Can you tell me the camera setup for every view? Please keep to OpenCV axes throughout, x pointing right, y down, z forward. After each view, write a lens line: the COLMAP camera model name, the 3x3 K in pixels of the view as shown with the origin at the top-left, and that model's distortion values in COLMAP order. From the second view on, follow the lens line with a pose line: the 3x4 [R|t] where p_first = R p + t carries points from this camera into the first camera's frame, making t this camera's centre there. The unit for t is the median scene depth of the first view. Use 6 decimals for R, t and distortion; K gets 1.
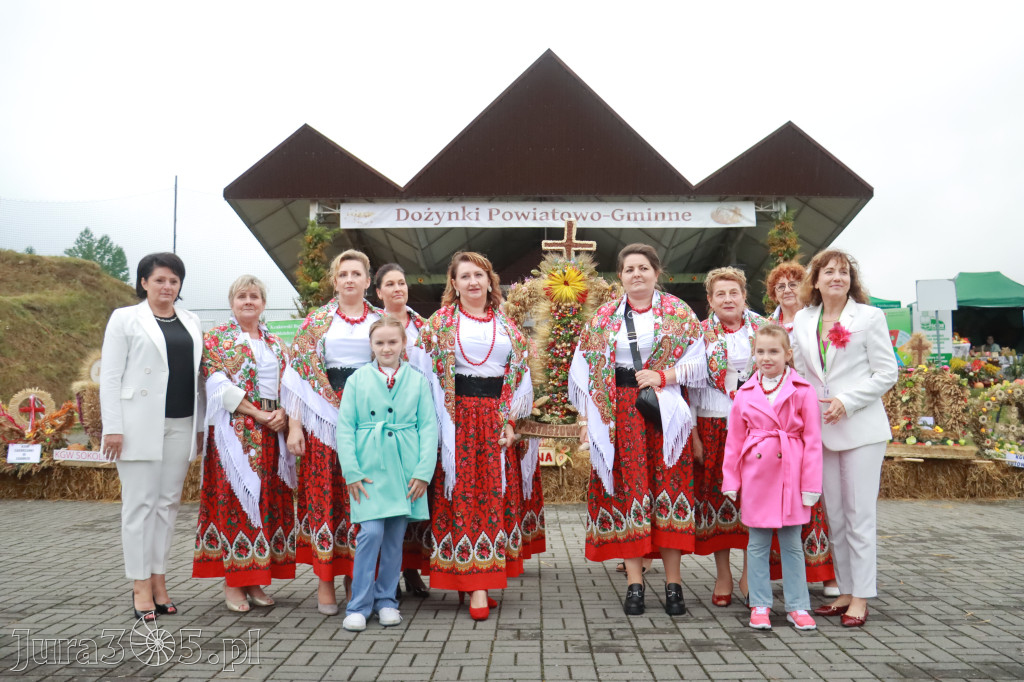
lens RADIAL K [[935.3, 0, 514.0], [0, 935.3, 354.0], [0, 0, 1]] dist [-0.159244, 0.213243]
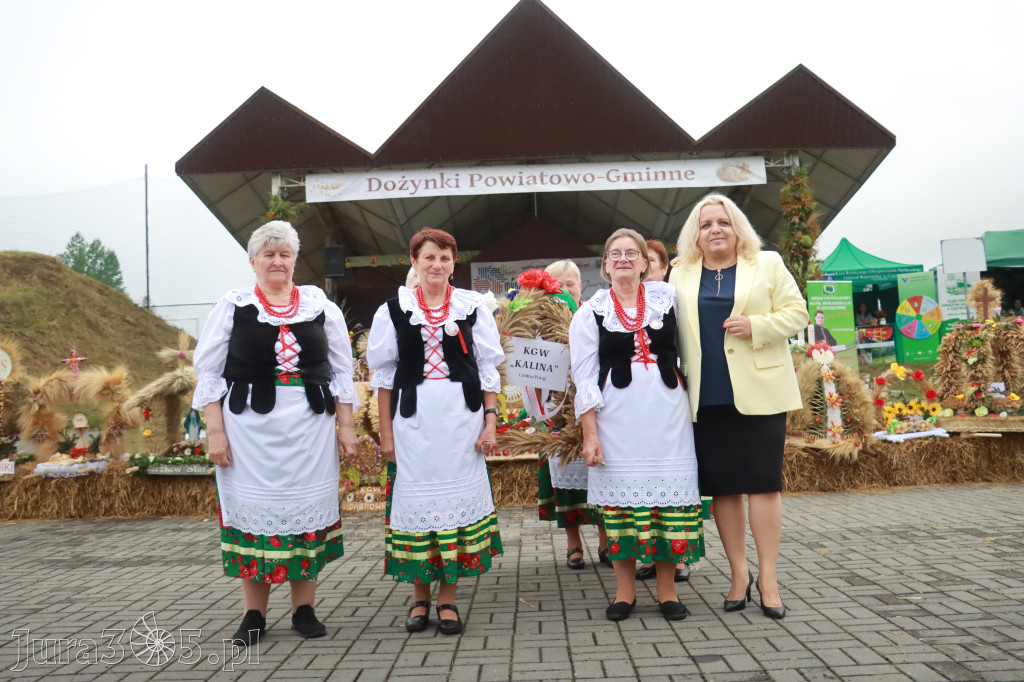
lens RADIAL K [[936.7, 0, 517.3], [0, 936.7, 348.3], [0, 0, 1]] dist [-0.164882, 0.222501]
pose [[0.999335, -0.036386, 0.002557, 0.010553], [0.036377, 0.999332, 0.003606, 0.010681], [-0.002687, -0.003511, 0.999990, 0.099114]]
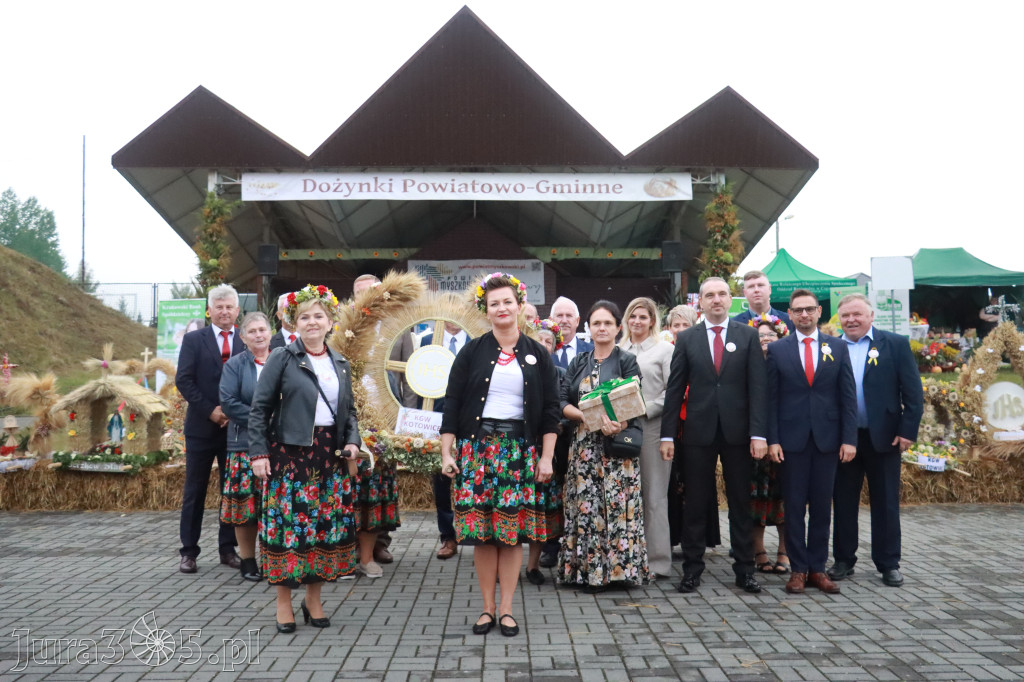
lens RADIAL K [[998.5, 0, 519.3], [0, 998.5, 351.9], [0, 0, 1]] dist [-0.148398, 0.264239]
pose [[0.999283, 0.000326, 0.037857, 0.051079], [-0.001351, 0.999633, 0.027065, -0.012312], [-0.037834, -0.027097, 0.998917, 0.009569]]
